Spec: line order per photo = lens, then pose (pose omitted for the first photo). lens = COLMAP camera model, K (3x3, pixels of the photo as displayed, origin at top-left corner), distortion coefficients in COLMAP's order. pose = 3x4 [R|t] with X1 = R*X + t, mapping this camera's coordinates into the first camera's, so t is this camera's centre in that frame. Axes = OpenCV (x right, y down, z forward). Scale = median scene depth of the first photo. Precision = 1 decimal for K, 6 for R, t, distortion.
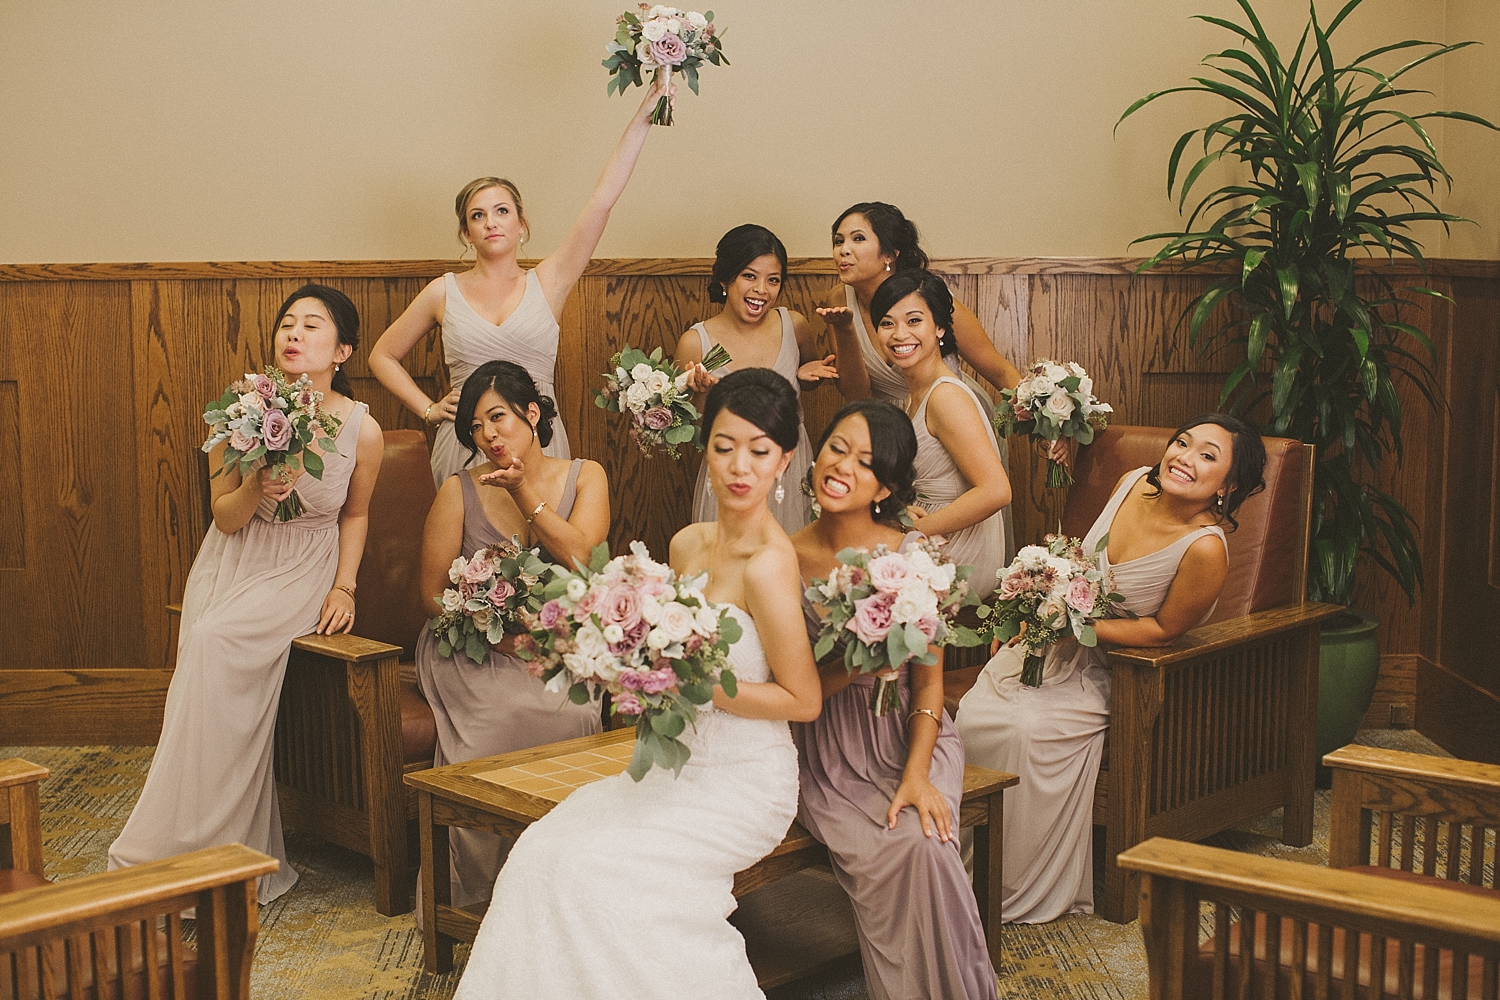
lens RADIAL K [[2158.7, 0, 750.0], [0, 2158.7, 500.0], [0, 0, 1]] dist [-0.229638, 0.571776]
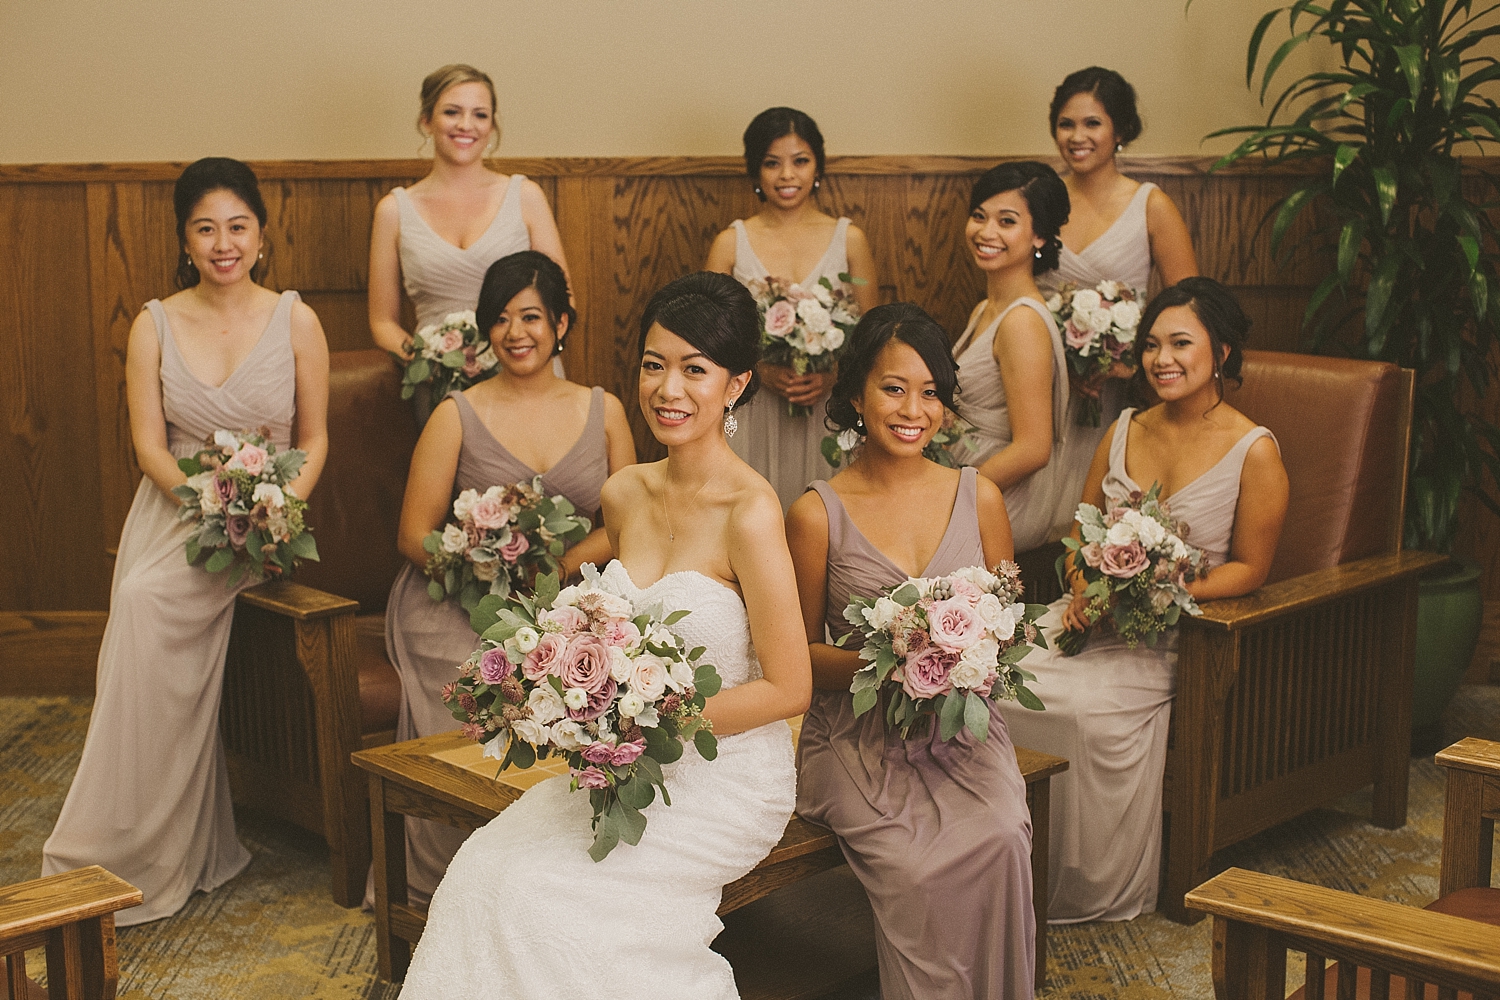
lens RADIAL K [[2158.7, 0, 750.0], [0, 2158.7, 500.0], [0, 0, 1]] dist [-0.229638, 0.571776]
pose [[0.999537, 0.003468, -0.030221, 0.019423], [-0.002220, 0.999147, 0.041231, -0.007550], [0.030338, -0.041145, 0.998692, 0.120027]]
